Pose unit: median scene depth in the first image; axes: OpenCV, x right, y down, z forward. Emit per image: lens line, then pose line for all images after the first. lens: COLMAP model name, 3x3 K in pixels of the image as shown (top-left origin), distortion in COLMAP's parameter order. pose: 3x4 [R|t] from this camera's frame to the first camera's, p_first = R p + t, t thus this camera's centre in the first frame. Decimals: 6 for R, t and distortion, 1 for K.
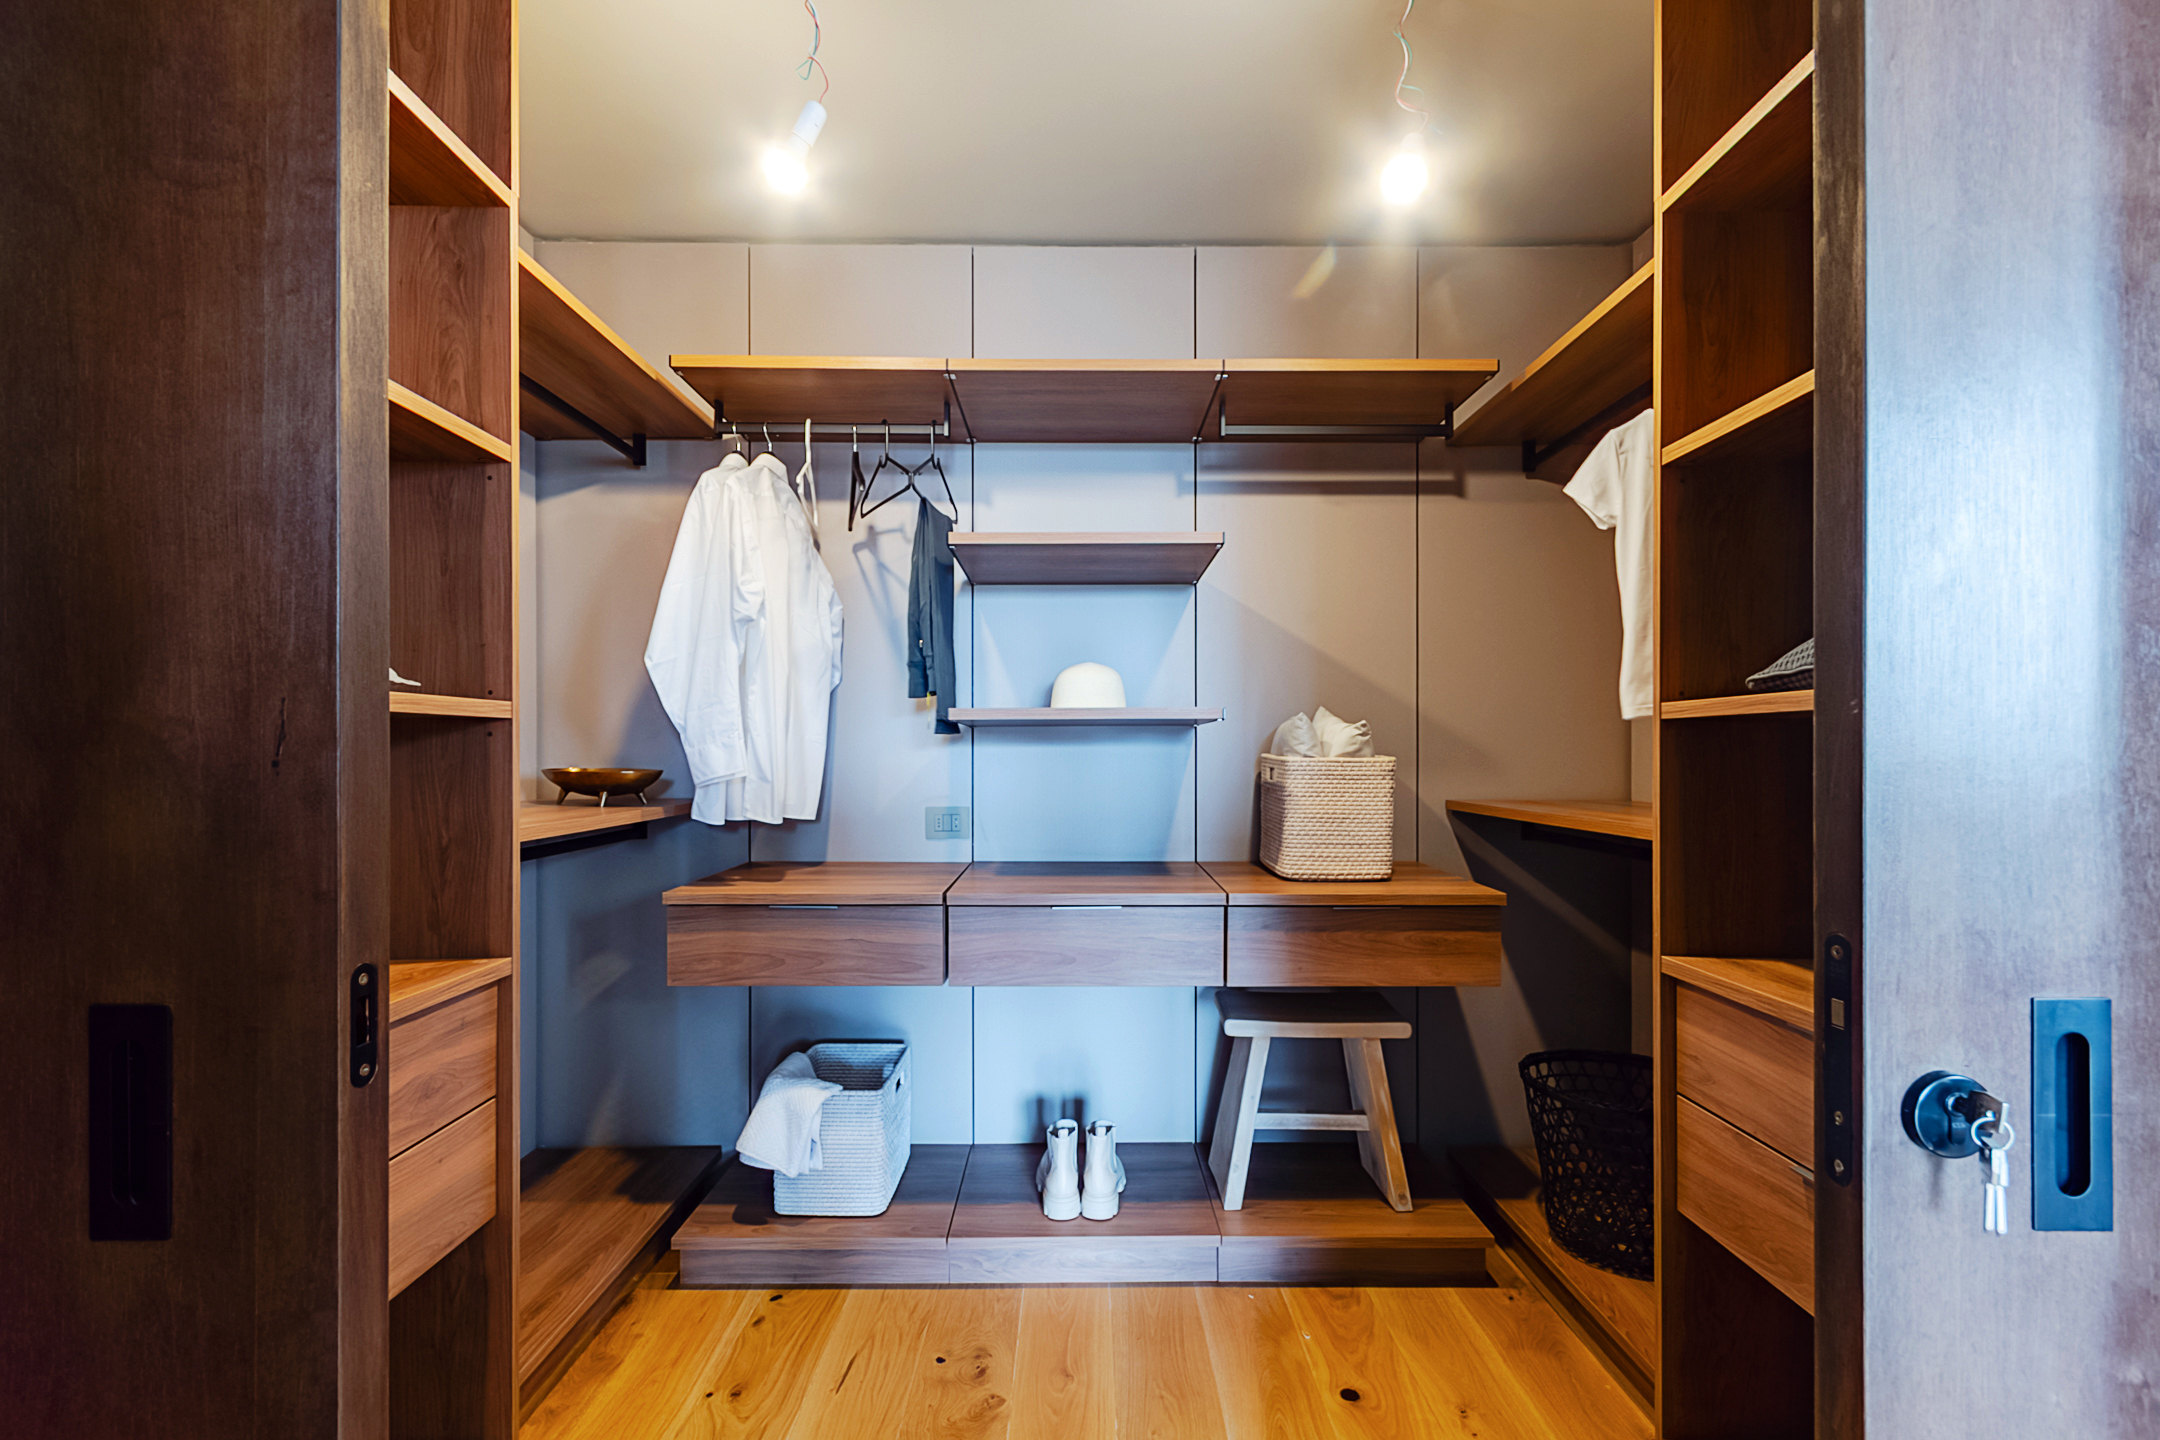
lens RADIAL K [[954.4, 0, 1086.8], [0, 954.4, 745.6], [0, 0, 1]] dist [0.007639, -0.000535]
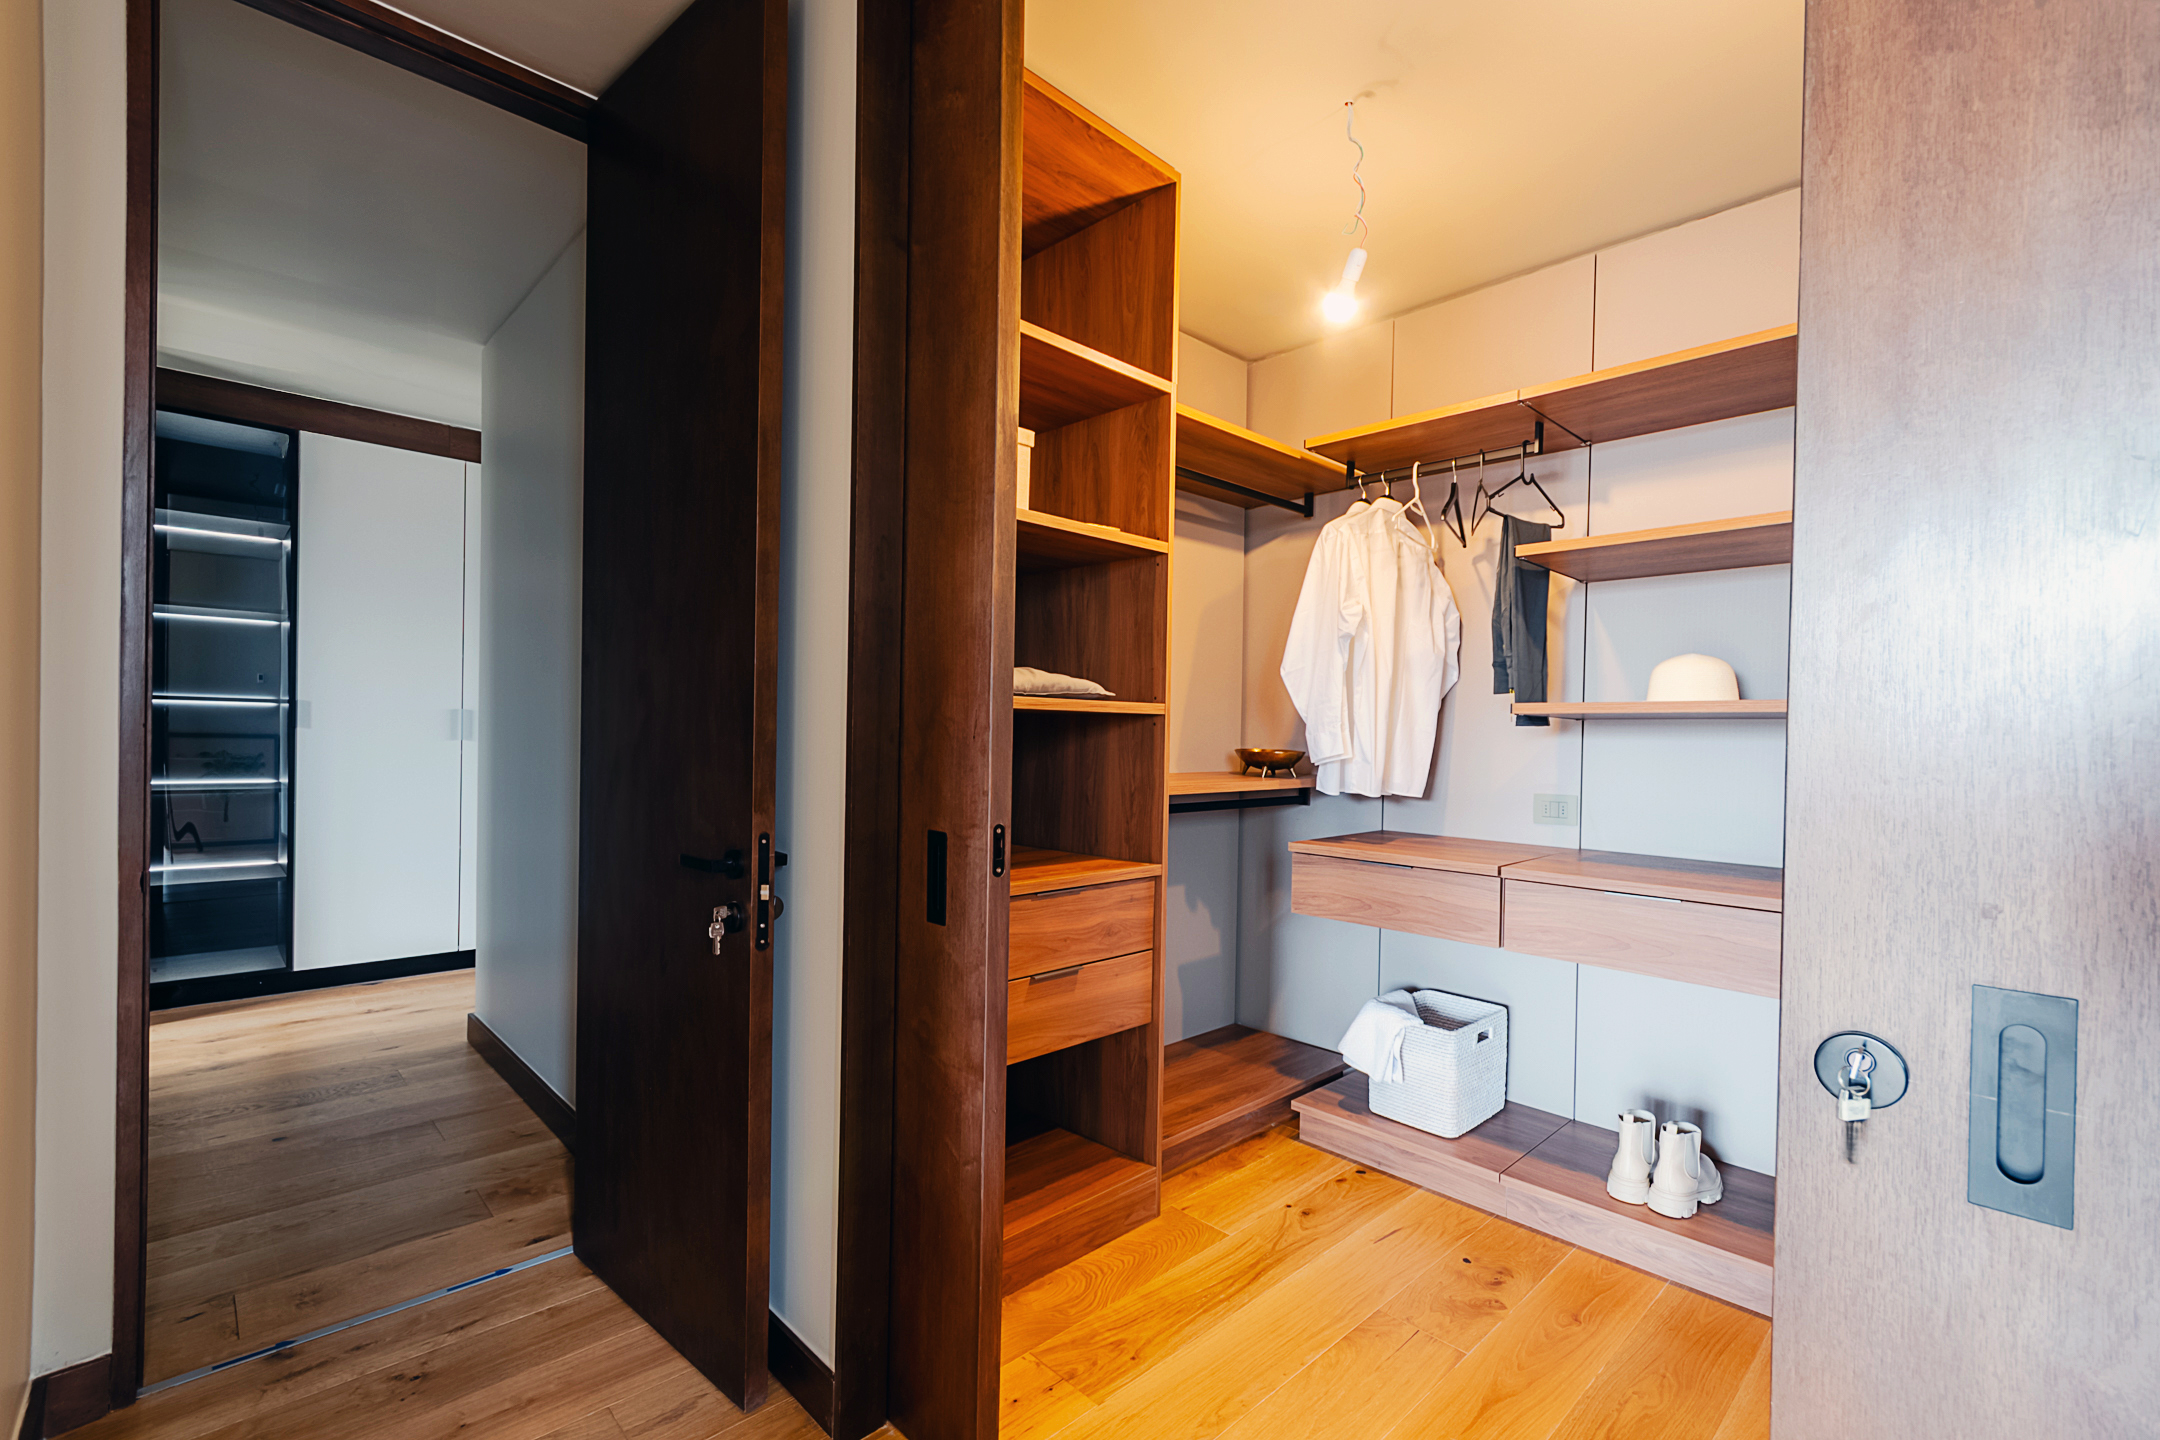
lens RADIAL K [[954.4, 0, 1082.2], [0, 954.4, 731.5], [0, 0, 1]] dist [0.007639, -0.000535]
pose [[0.687802, 0.012256, -0.725795, 0.325796], [-0.014769, 0.999887, 0.002889, -0.001898], [0.725748, 0.008733, 0.687905, -0.136768]]
